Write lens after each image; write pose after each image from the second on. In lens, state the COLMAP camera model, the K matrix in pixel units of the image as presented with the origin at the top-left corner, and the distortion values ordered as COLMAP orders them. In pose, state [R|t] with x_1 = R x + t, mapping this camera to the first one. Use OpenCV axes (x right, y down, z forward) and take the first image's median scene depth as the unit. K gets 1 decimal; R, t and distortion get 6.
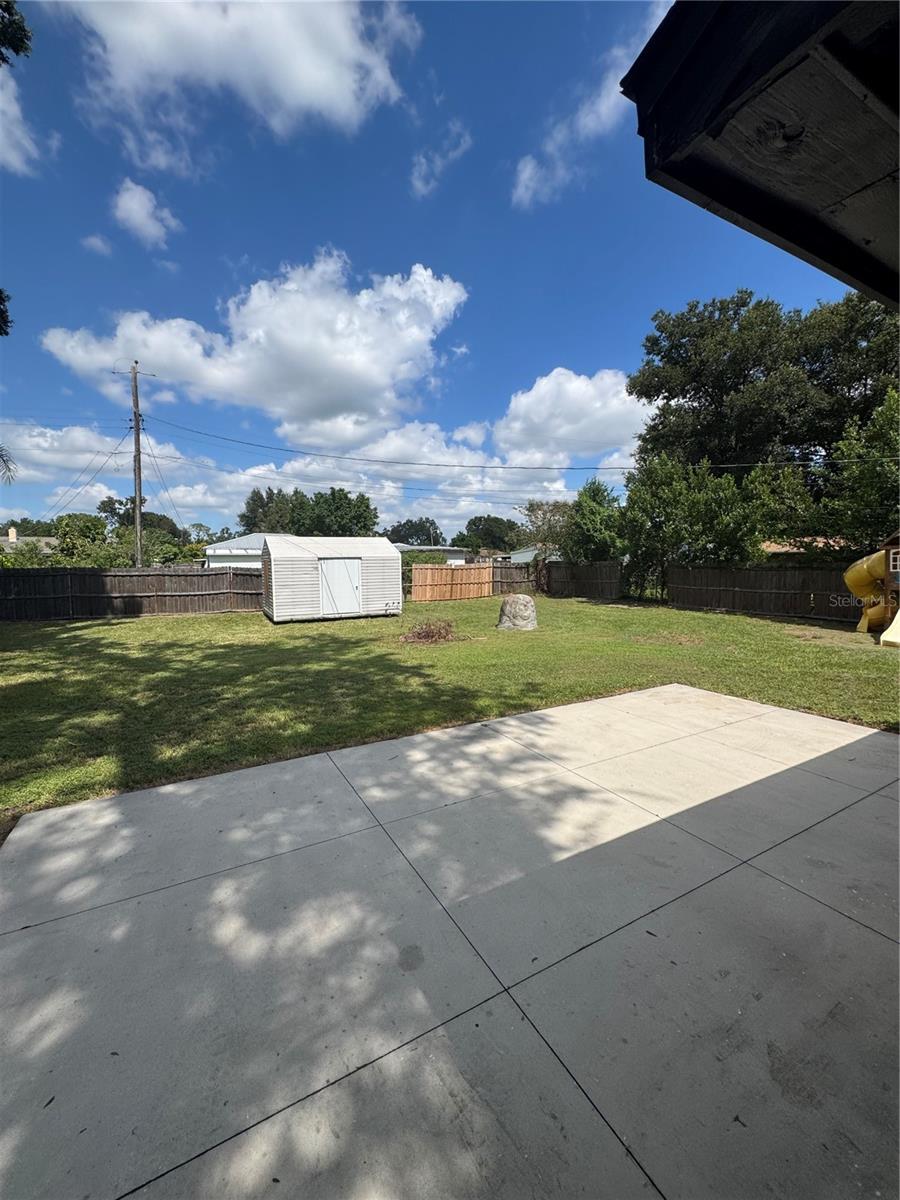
lens RADIAL K [[479.9, 0, 445.7], [0, 479.9, 591.5], [0, 0, 1]] dist [0.006873, -0.000885]
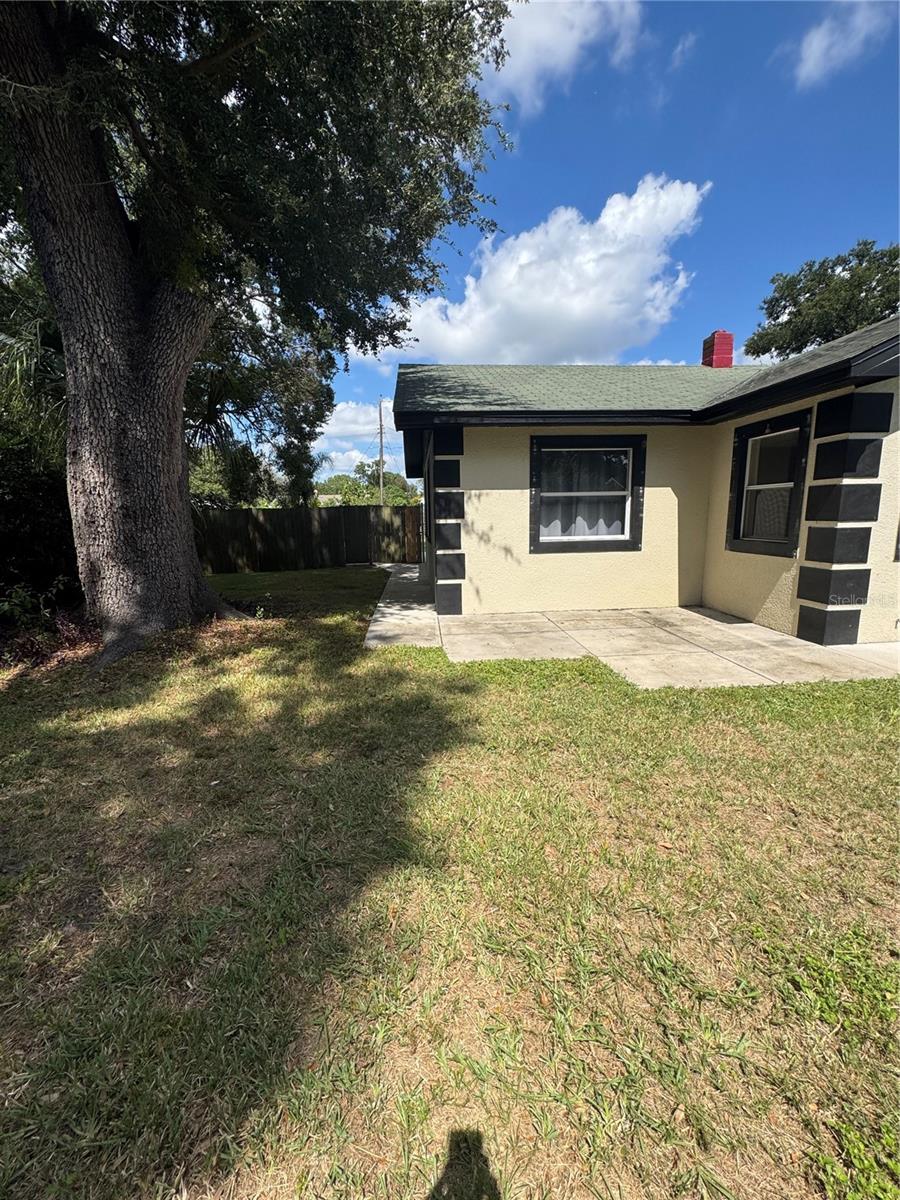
lens RADIAL K [[479.9, 0, 452.1], [0, 479.9, 594.4], [0, 0, 1]] dist [0.006873, -0.000885]
pose [[0.912564, 0.057455, -0.404877, 0.470676], [-0.012888, 0.993630, 0.111954, 0.077468], [0.408730, -0.096947, 0.907491, -0.754026]]
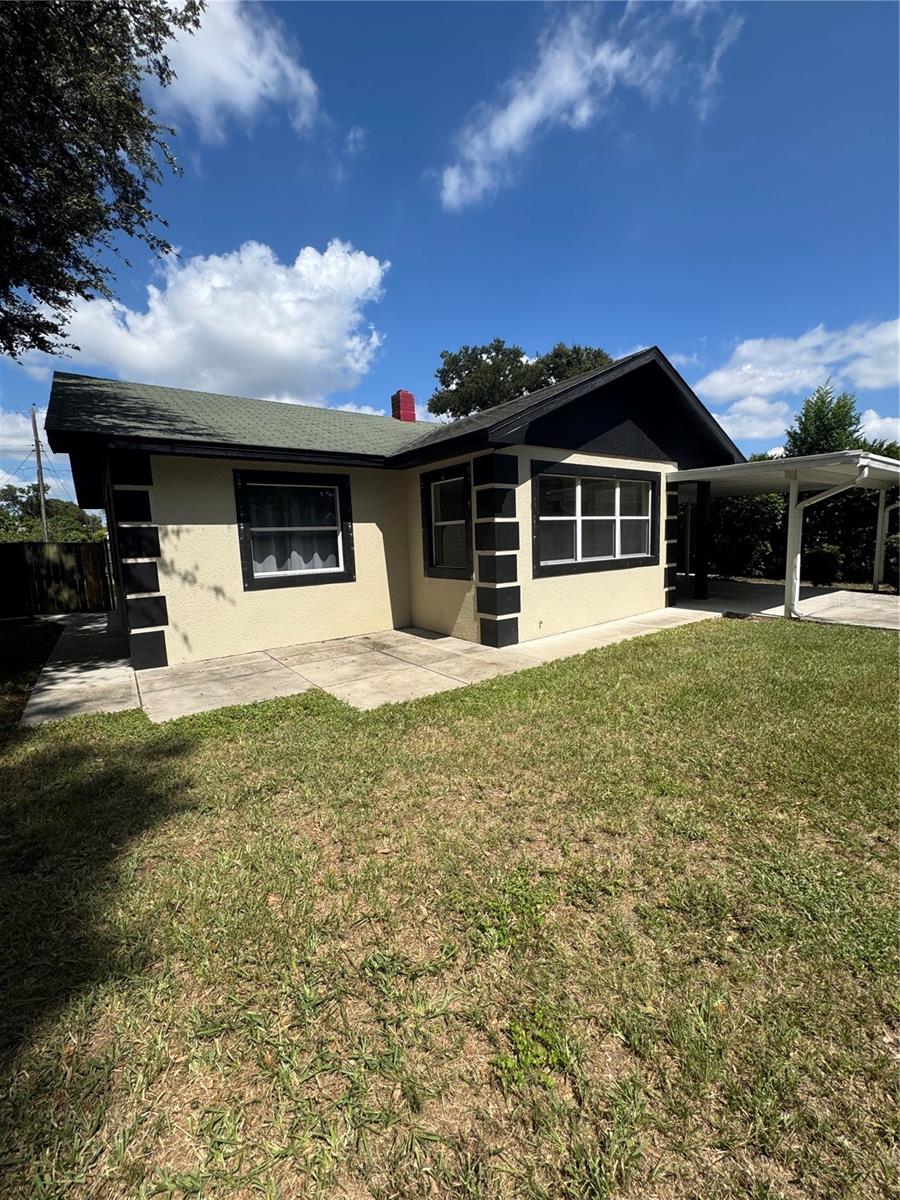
lens RADIAL K [[479.9, 0, 448.2], [0, 479.9, 597.3], [0, 0, 1]] dist [0.006873, -0.000885]
pose [[0.991785, -0.045147, 0.119687, 0.484383], [0.038283, 0.997521, 0.059044, 0.075482], [-0.122056, -0.053976, 0.991054, -0.759826]]
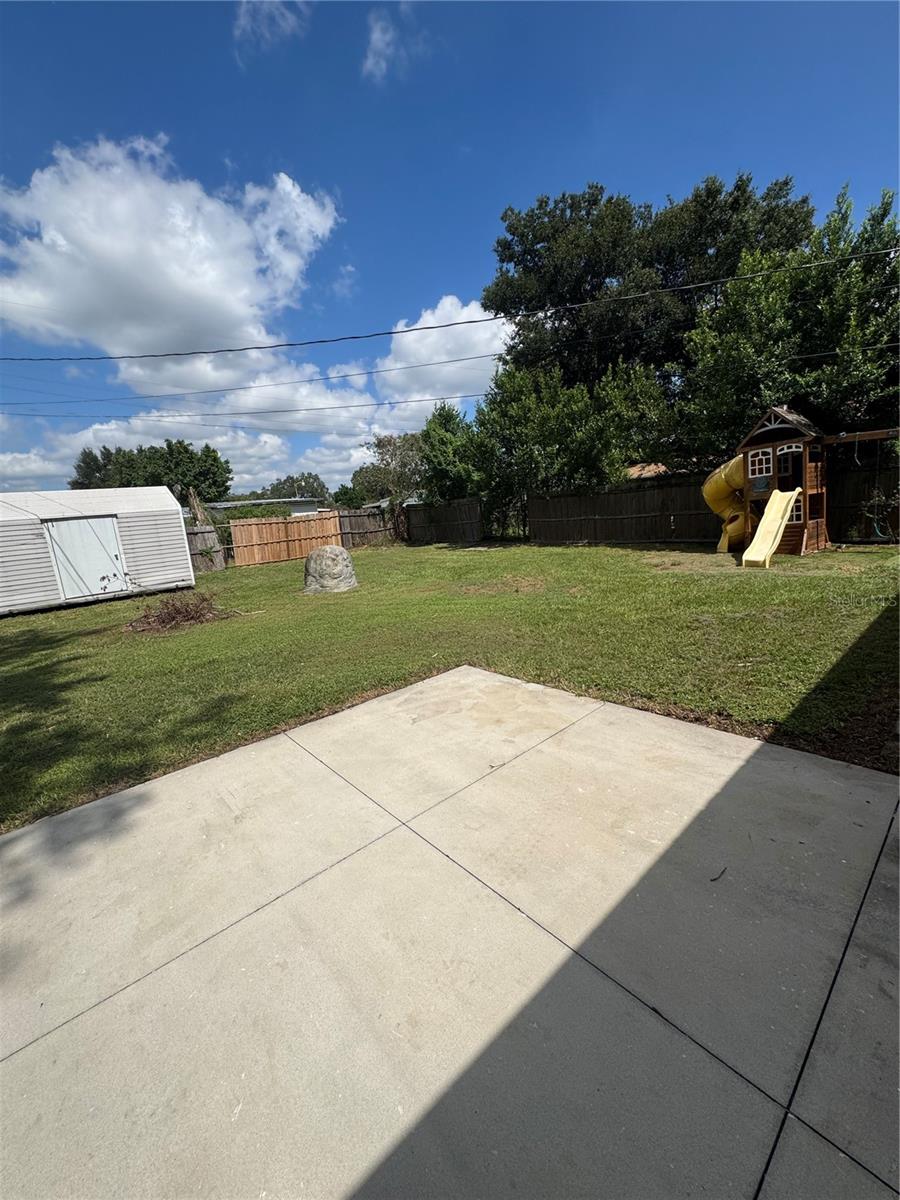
lens RADIAL K [[479.9, 0, 442.0], [0, 479.9, 588.3], [0, 0, 1]] dist [0.006873, -0.000885]
pose [[0.977815, -0.107531, 0.179762, 0.175888], [0.091311, 0.991164, 0.096214, 0.015249], [-0.188520, -0.077665, 0.978994, 0.205953]]
